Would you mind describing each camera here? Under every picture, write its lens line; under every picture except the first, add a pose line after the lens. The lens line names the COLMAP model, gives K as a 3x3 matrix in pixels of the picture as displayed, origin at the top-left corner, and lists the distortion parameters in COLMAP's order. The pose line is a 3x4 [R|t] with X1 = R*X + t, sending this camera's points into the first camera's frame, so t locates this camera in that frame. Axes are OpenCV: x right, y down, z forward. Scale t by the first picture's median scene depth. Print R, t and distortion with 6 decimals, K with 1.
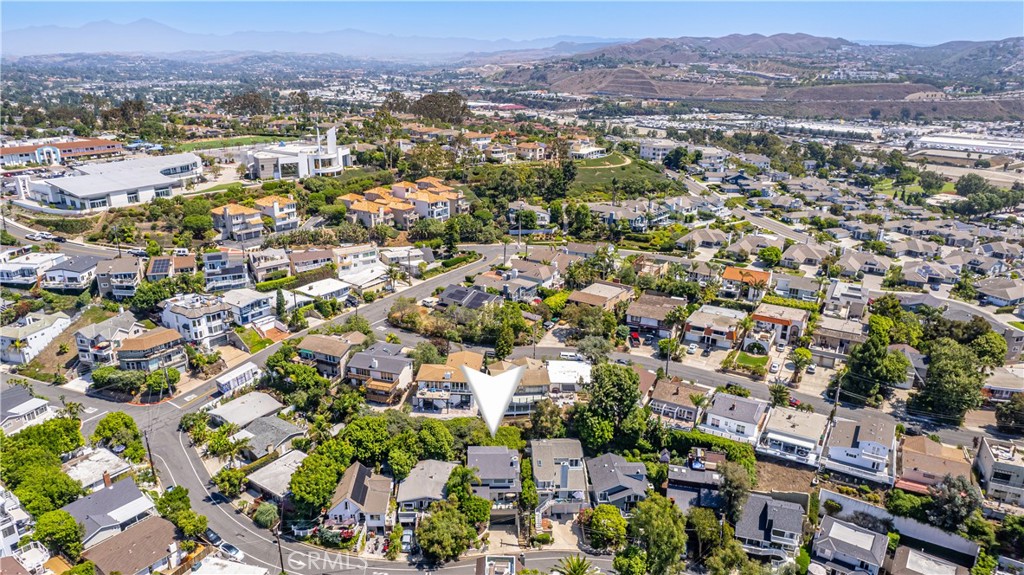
lens RADIAL K [[685.6, 0, 489.7], [0, 685.6, 288.1], [0, 0, 1]] dist [-0.075081, 0.069846]
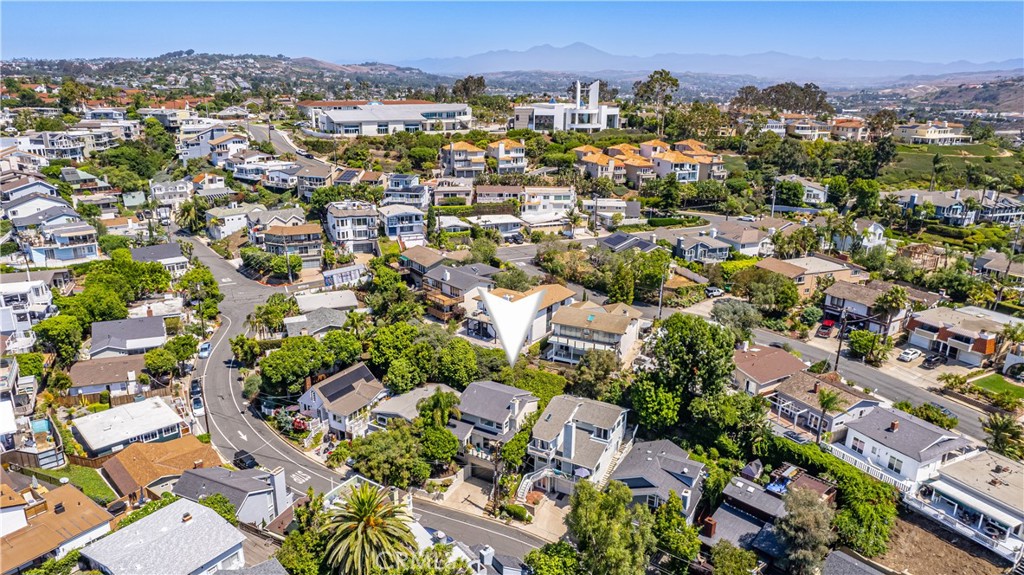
lens RADIAL K [[685.6, 0, 489.7], [0, 685.6, 288.1], [0, 0, 1]] dist [-0.075081, 0.069846]
pose [[0.842979, 0.159541, -0.513744, 0.268274], [-0.174870, 0.984413, 0.018768, 0.081080], [0.508730, 0.074018, 0.857738, 0.224113]]
